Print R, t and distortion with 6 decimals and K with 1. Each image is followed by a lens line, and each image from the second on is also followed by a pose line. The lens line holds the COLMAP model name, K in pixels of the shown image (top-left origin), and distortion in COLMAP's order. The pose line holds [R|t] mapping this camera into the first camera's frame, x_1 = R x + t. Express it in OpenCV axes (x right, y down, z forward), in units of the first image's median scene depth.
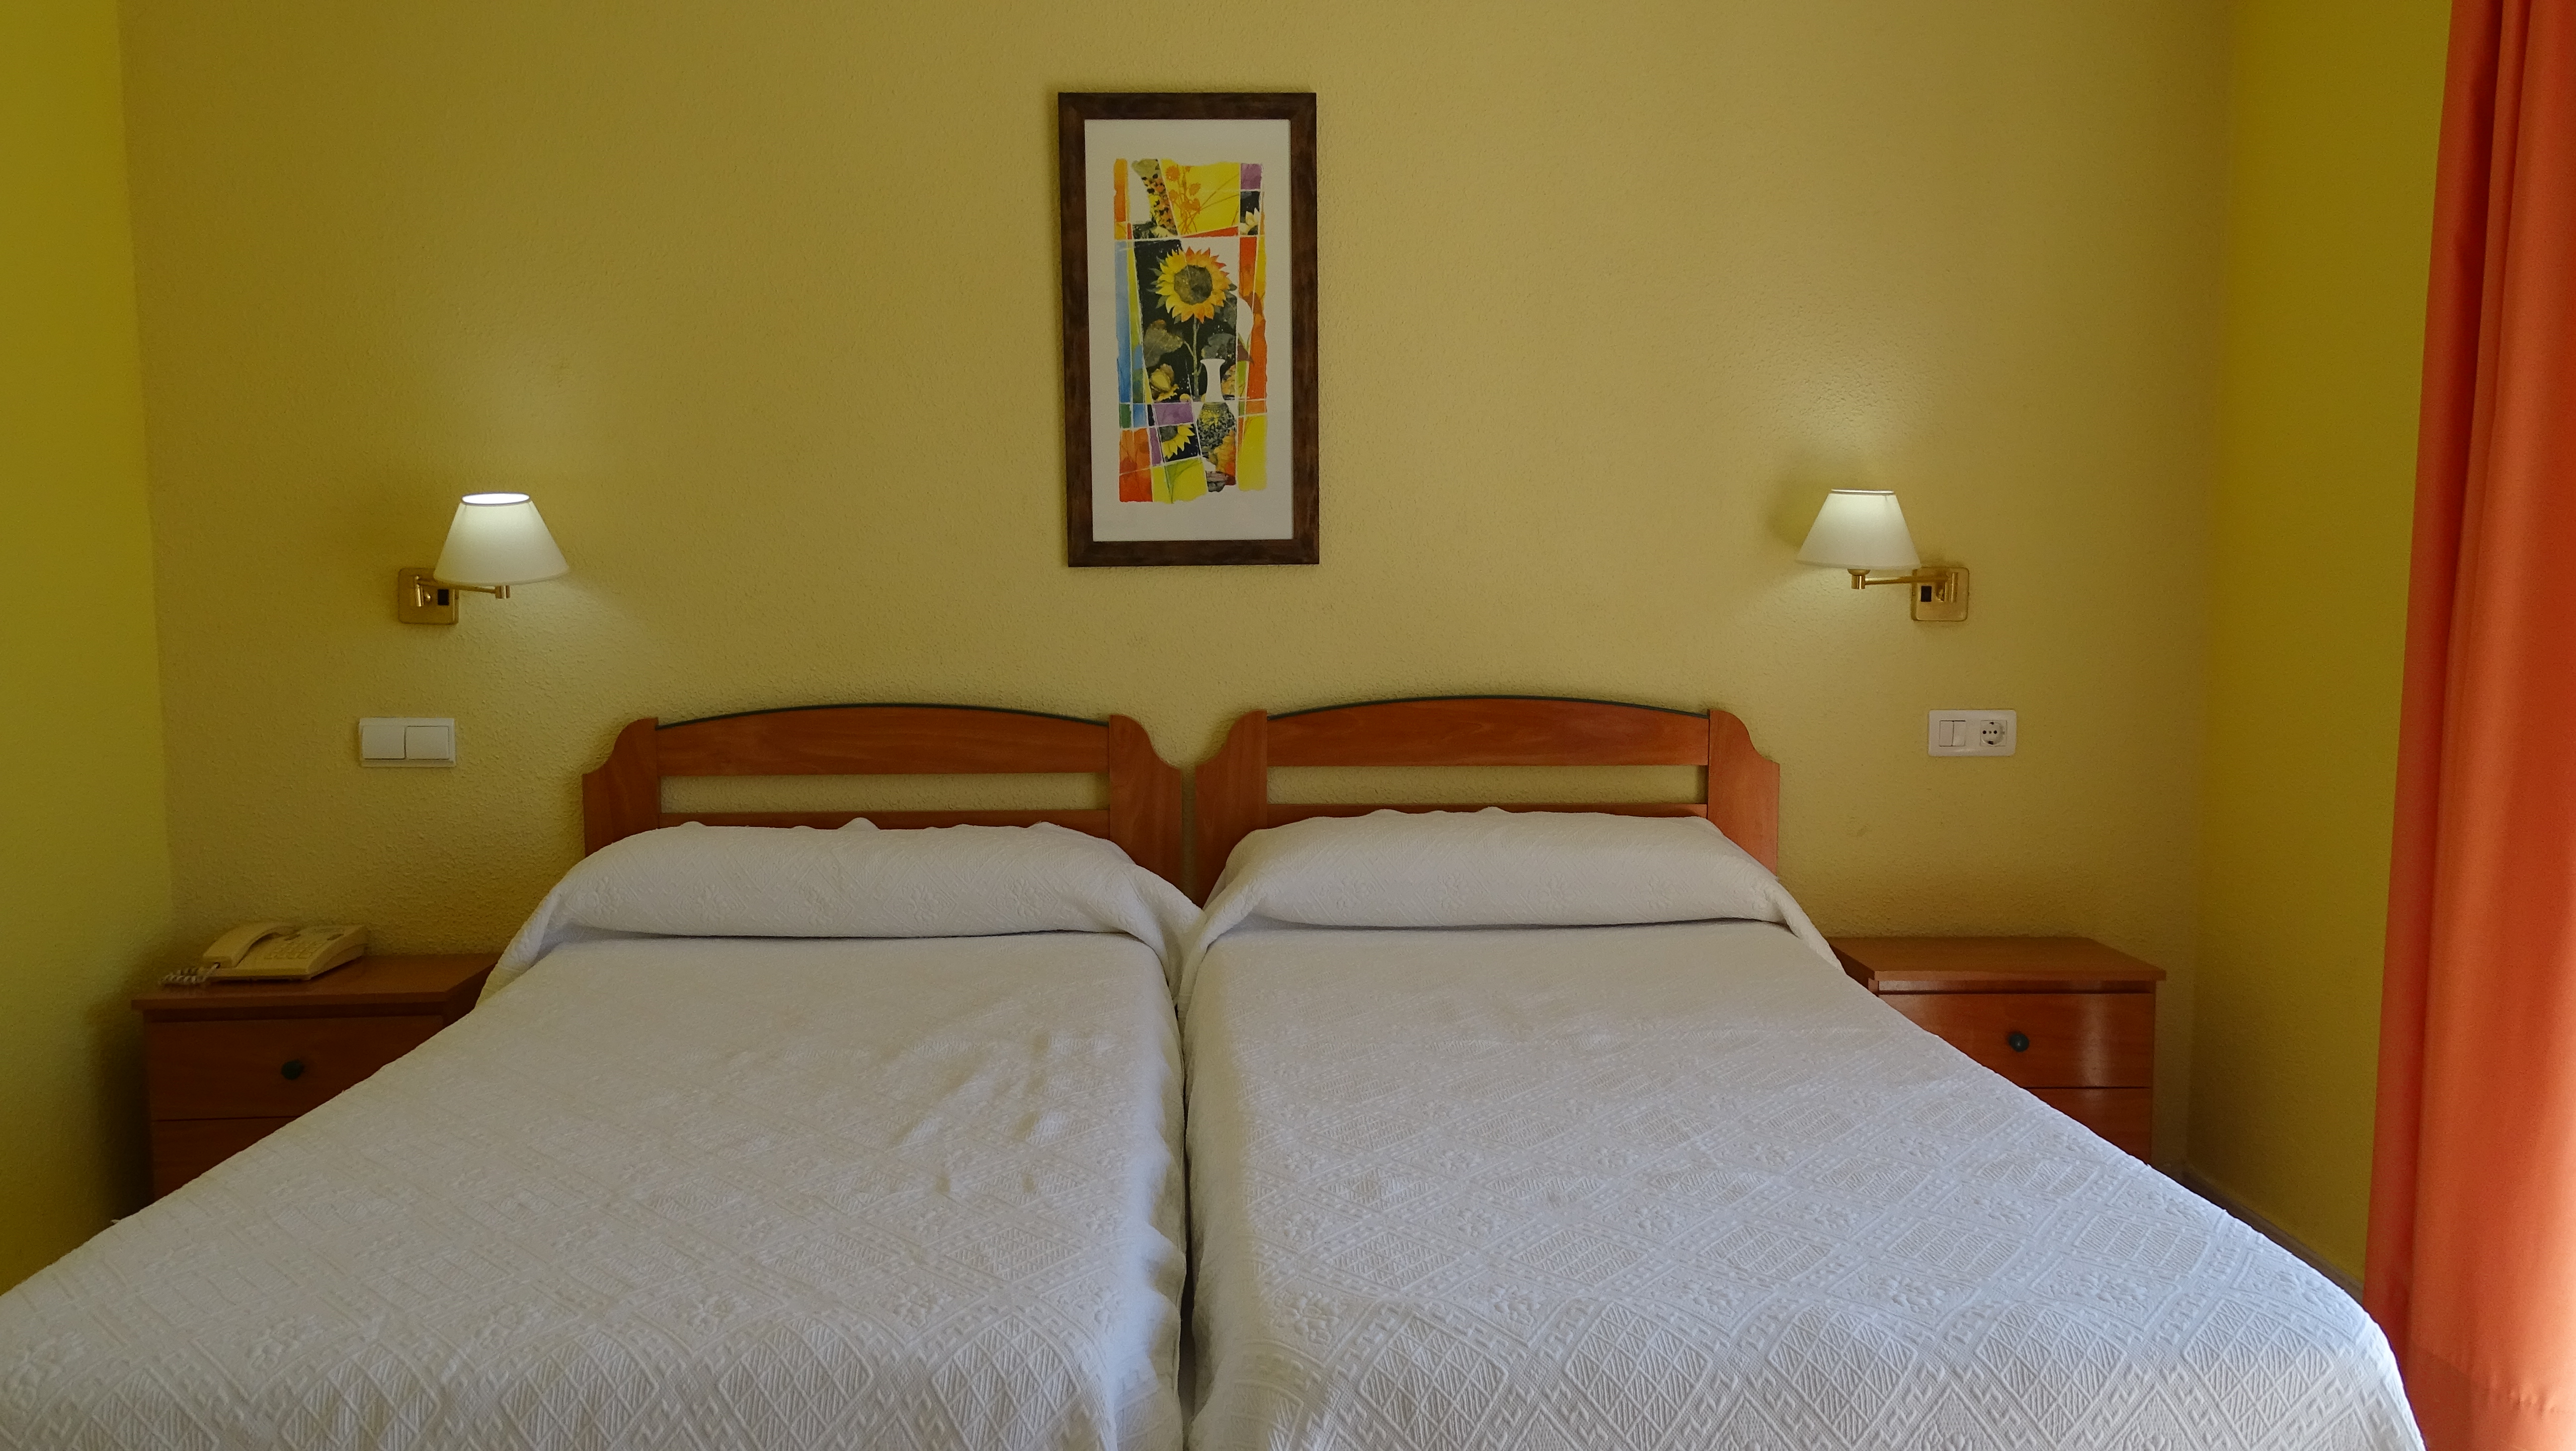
lens RADIAL K [[2029.3, 0, 1293.3], [0, 2029.3, 718.6], [0, 0, 1]] dist [0.014219, 0.014960]
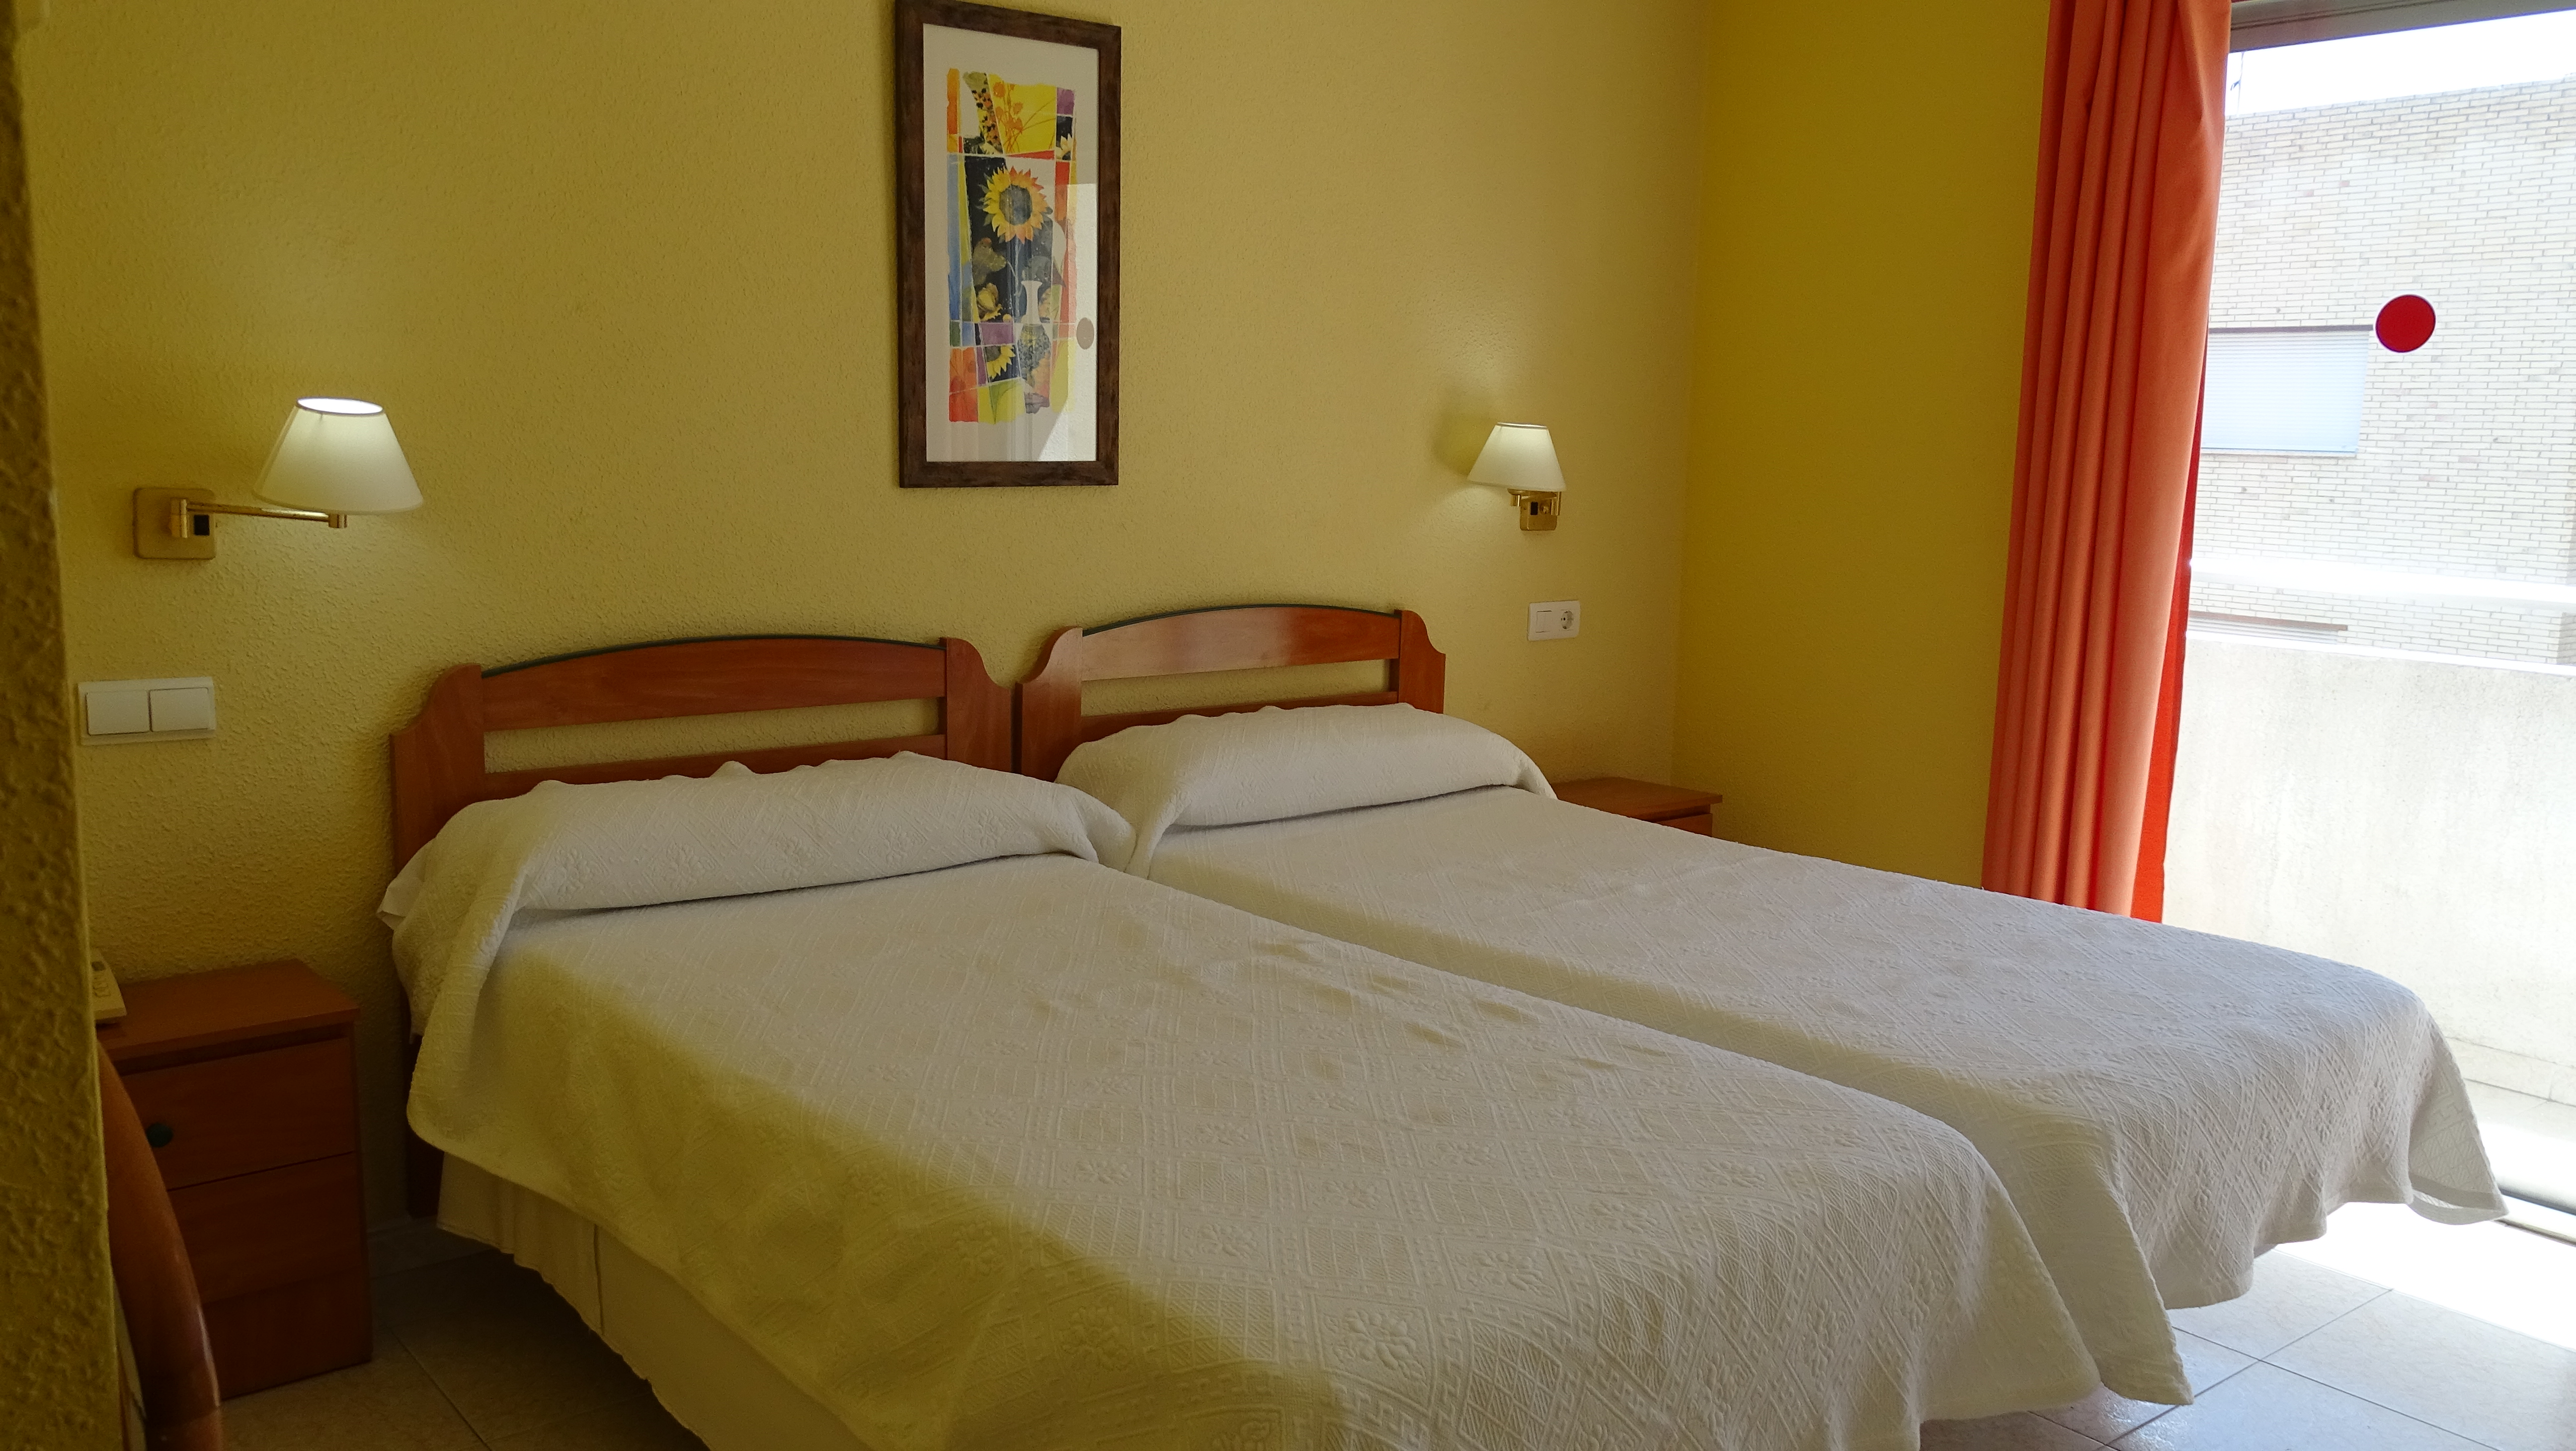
lens RADIAL K [[2029.3, 0, 1297.4], [0, 2029.3, 722.1], [0, 0, 1]] dist [0.014219, 0.014960]
pose [[0.801961, -0.068520, 0.593434, -0.548424], [0.028197, 0.996635, 0.076970, -0.032430], [-0.596711, -0.044994, 0.801194, 0.101746]]
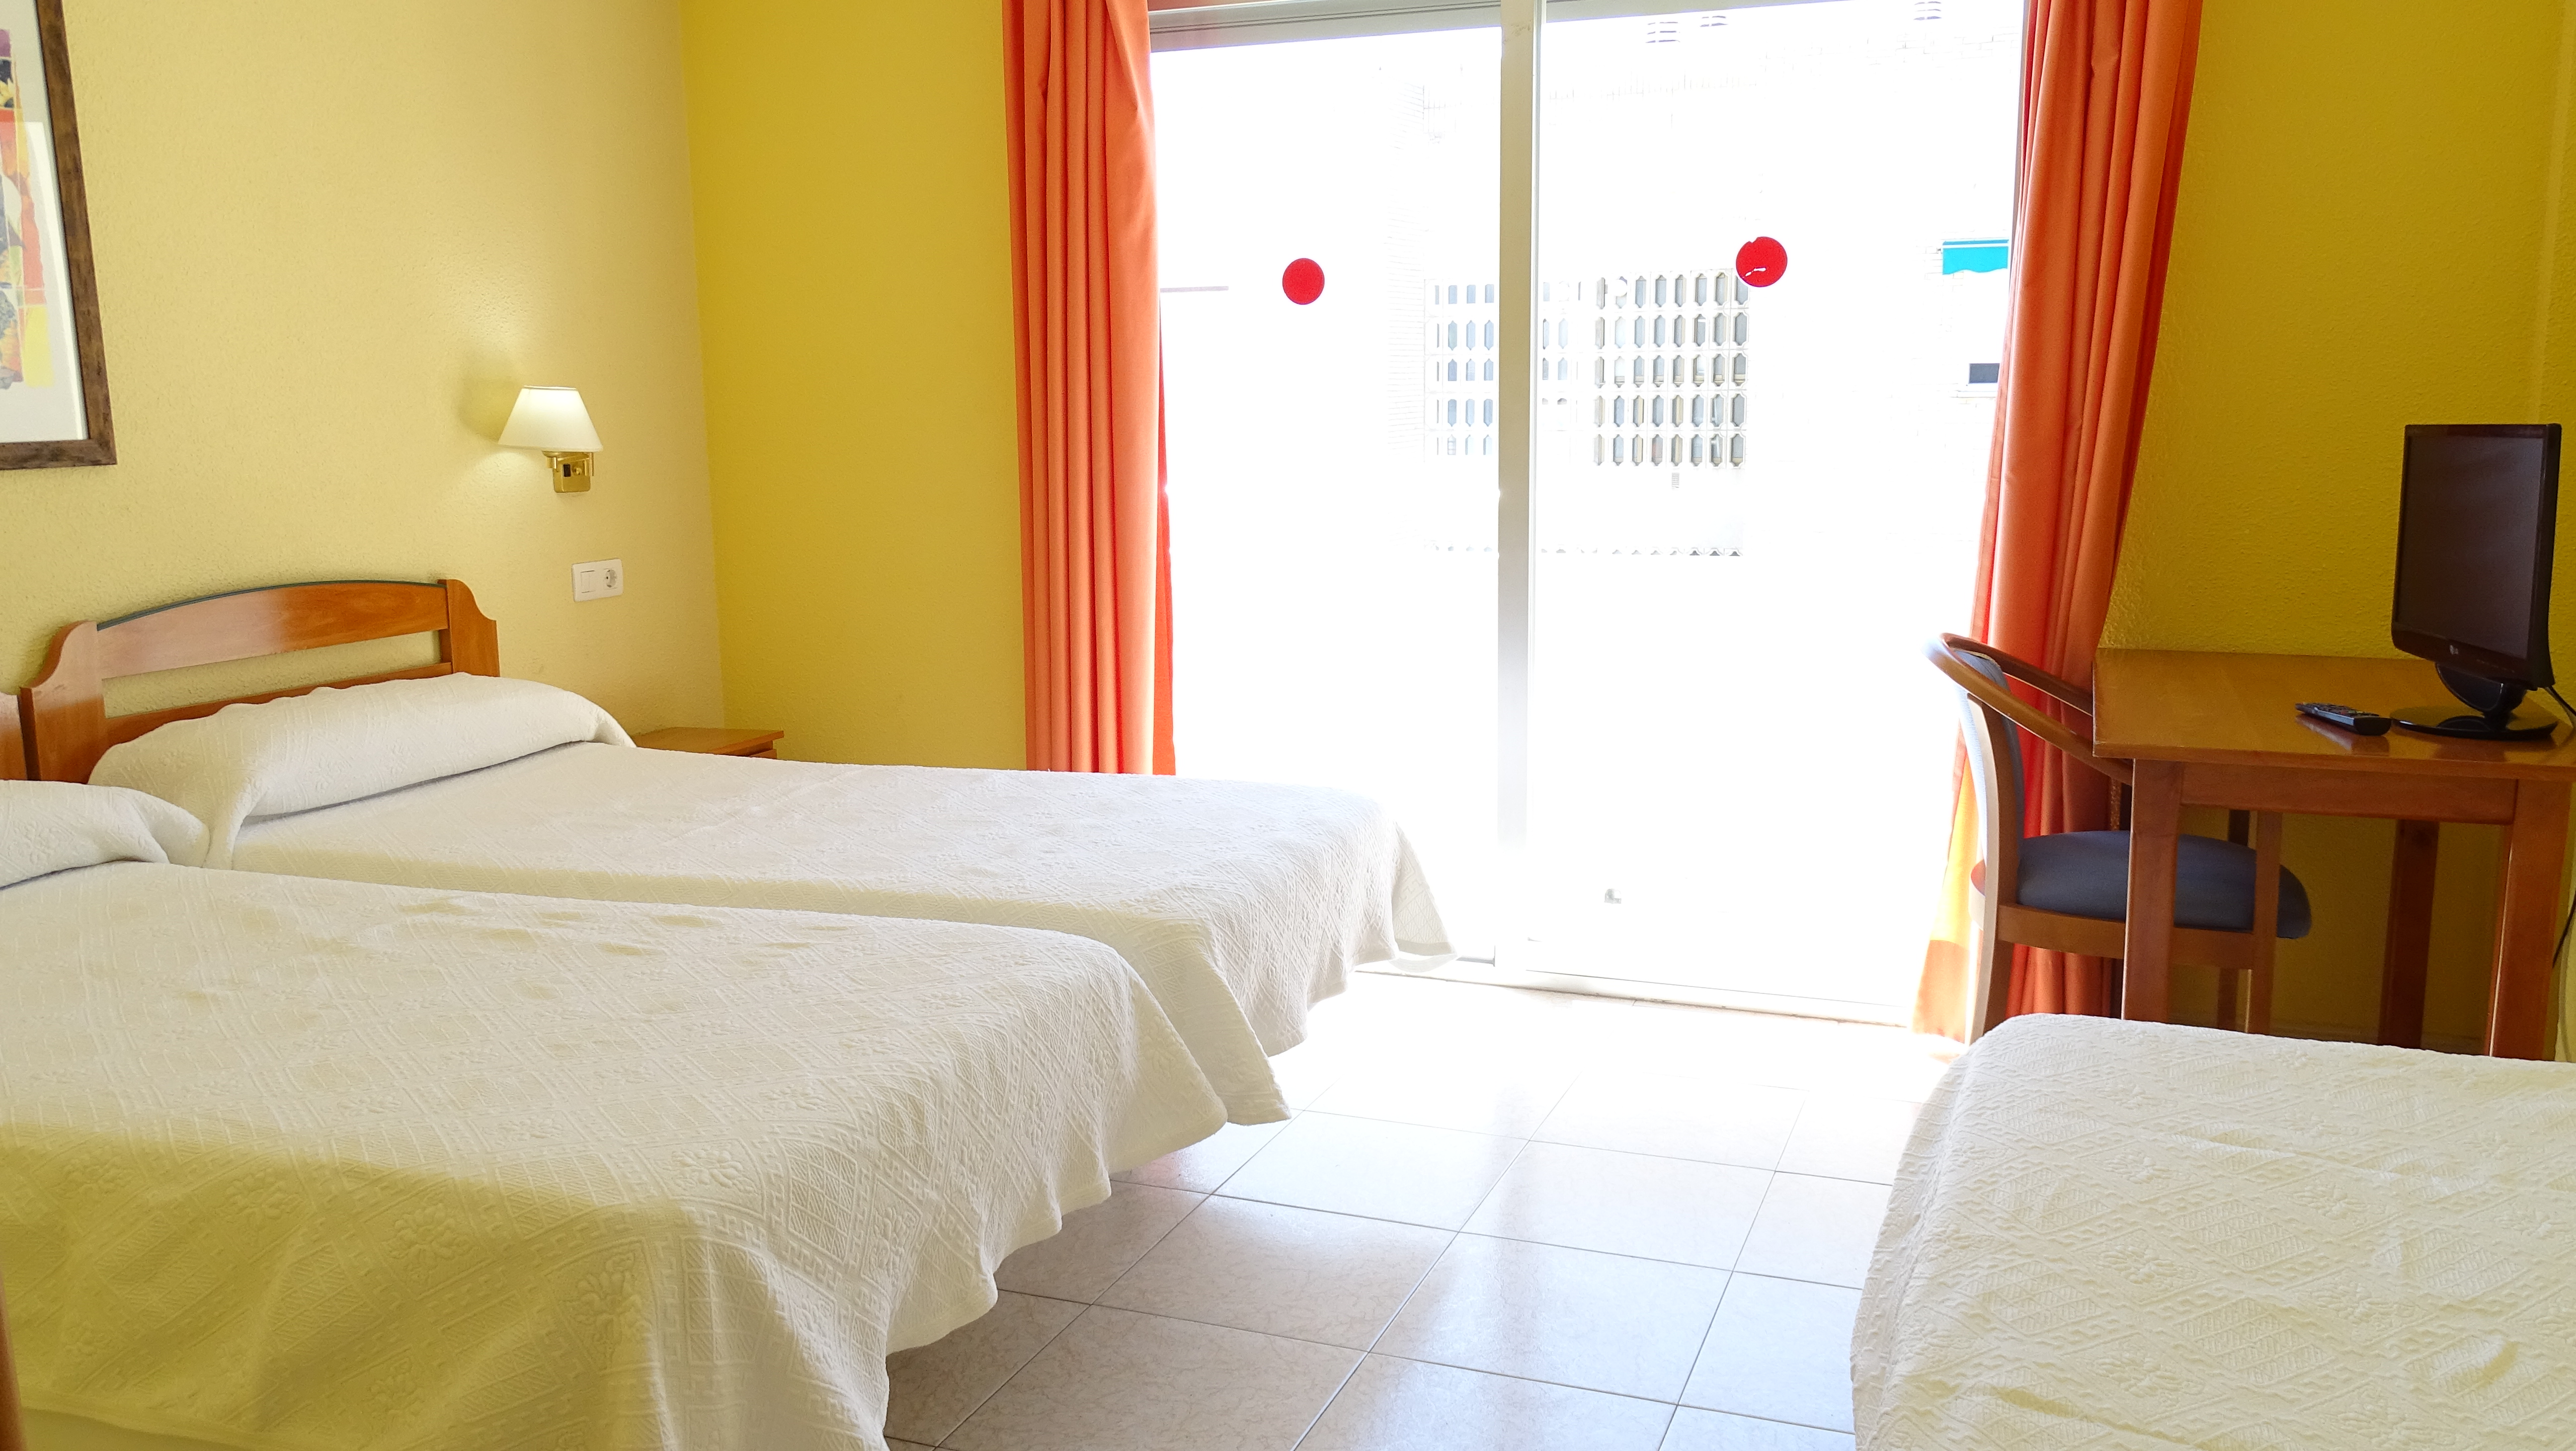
lens RADIAL K [[2029.3, 0, 1293.3], [0, 2029.3, 731.1], [0, 0, 1]] dist [0.014219, 0.014960]
pose [[0.402751, -0.155734, 0.901964, -0.666944], [0.093255, 0.987273, 0.128823, -0.023920], [-0.910547, 0.032229, 0.412148, 0.092514]]
